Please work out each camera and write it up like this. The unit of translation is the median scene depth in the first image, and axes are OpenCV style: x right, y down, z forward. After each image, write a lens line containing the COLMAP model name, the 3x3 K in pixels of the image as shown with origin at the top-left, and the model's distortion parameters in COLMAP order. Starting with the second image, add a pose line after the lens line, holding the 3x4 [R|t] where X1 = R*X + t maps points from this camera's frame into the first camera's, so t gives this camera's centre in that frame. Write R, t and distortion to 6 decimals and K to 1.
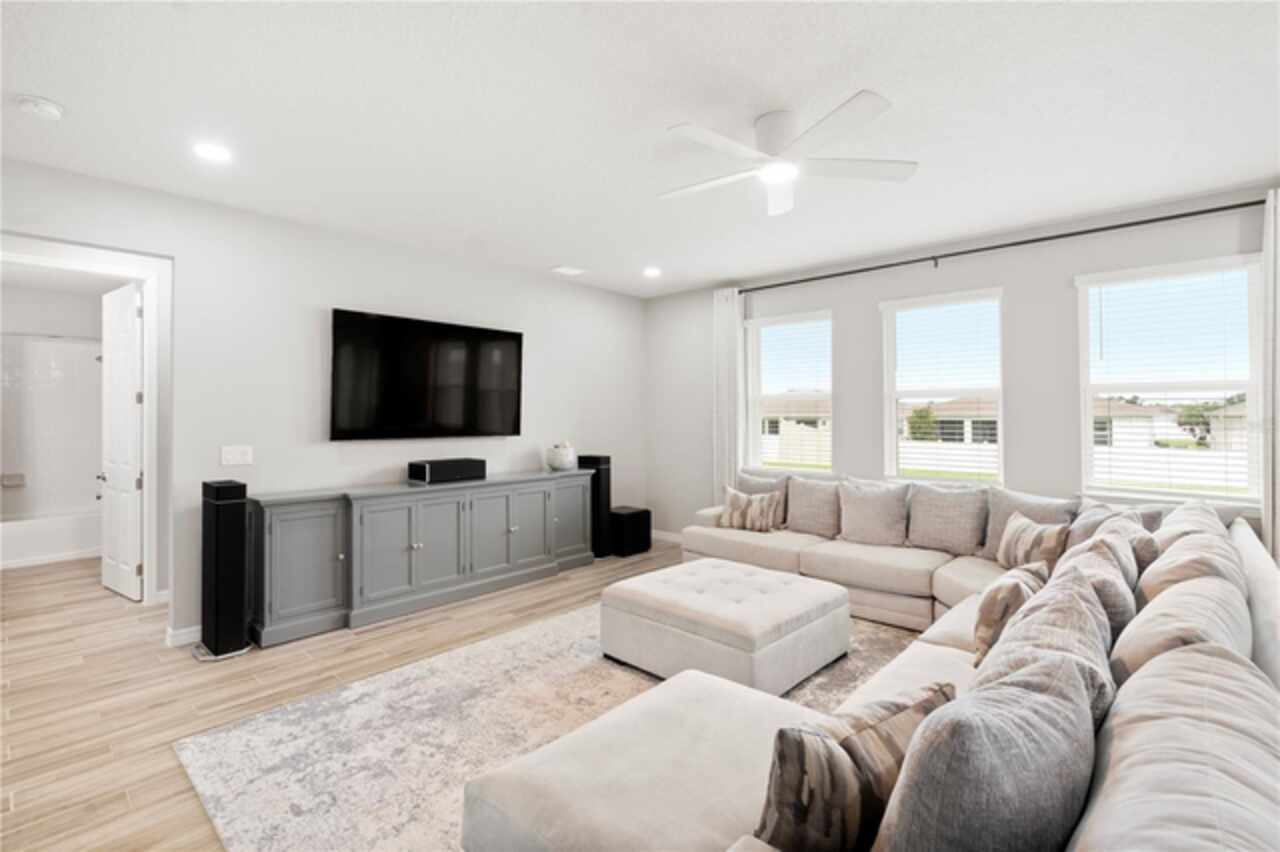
lens RADIAL K [[586.5, 0, 637.3], [0, 586.5, 412.5], [0, 0, 1]] dist [-0.000496, 0.000070]
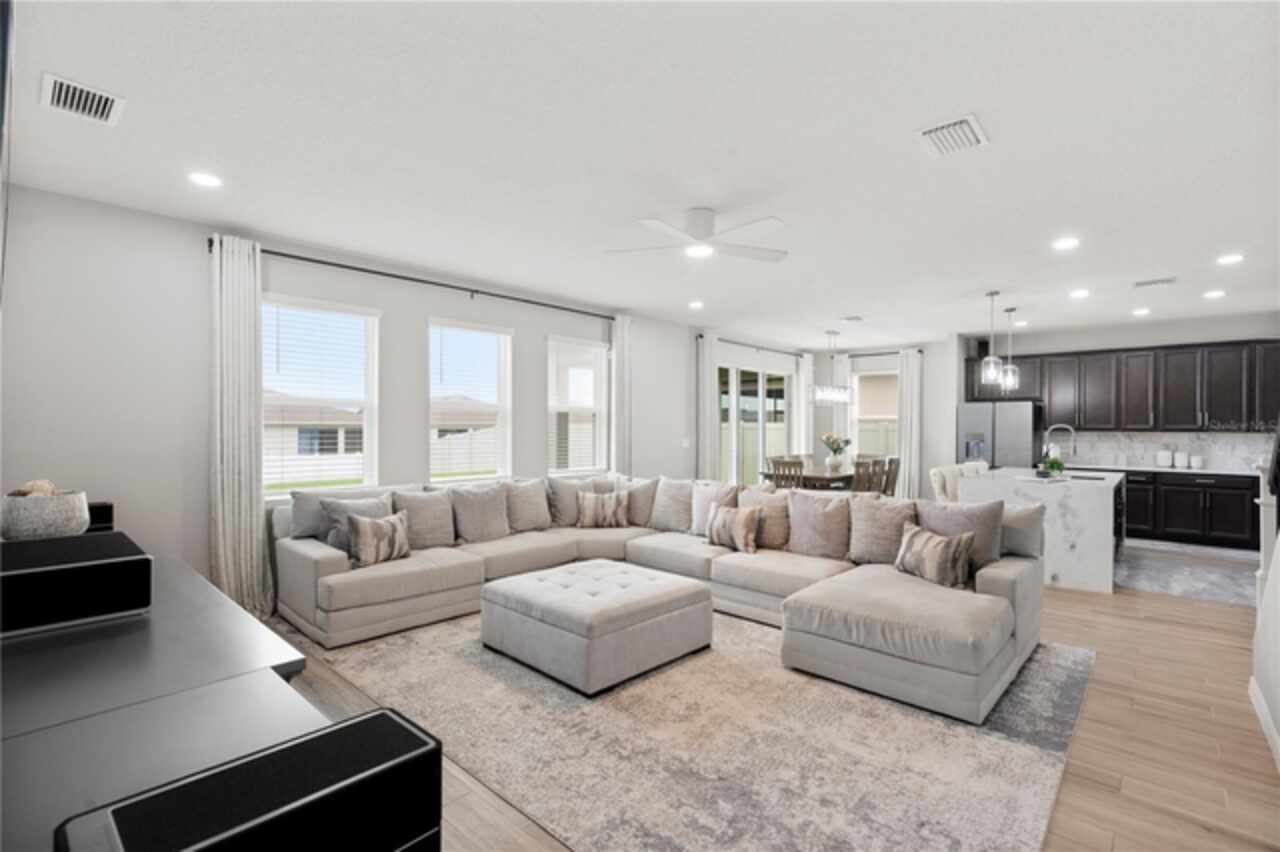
lens RADIAL K [[582.9, 0, 640.0], [0, 582.9, 426.0], [0, 0, 1]] dist [-0.002245, -0.000246]
pose [[-0.002634, 0.003810, 0.999989, -0.863122], [-0.009747, 0.999945, -0.003836, 0.010213], [-0.999949, -0.009757, -0.002596, 0.863836]]
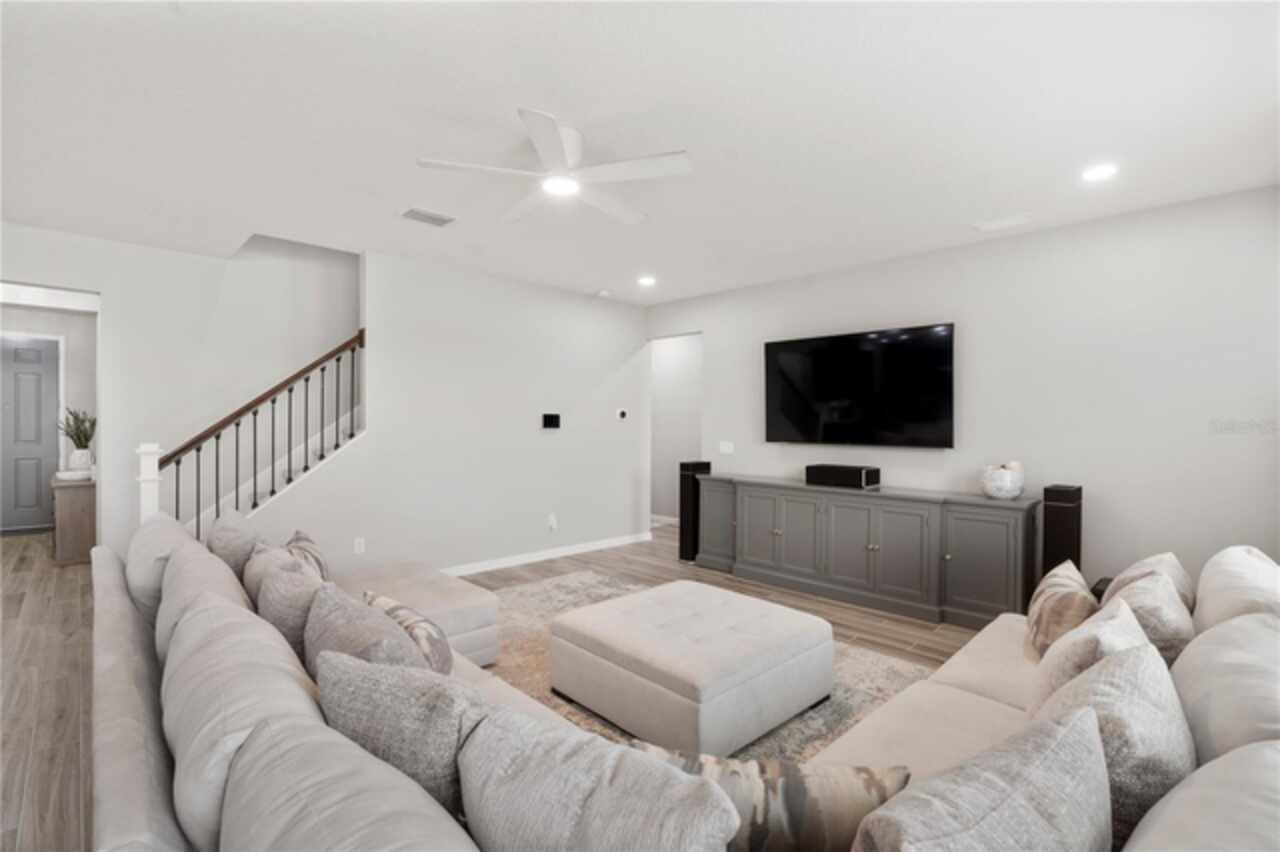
lens RADIAL K [[582.9, 0, 640.0], [0, 582.9, 426.0], [0, 0, 1]] dist [-0.002245, -0.000246]
pose [[-0.054889, 0.008939, -0.998452, 0.955033], [-0.001643, 0.999958, 0.009042, 0.001829], [0.998491, 0.002136, -0.054872, 0.905763]]
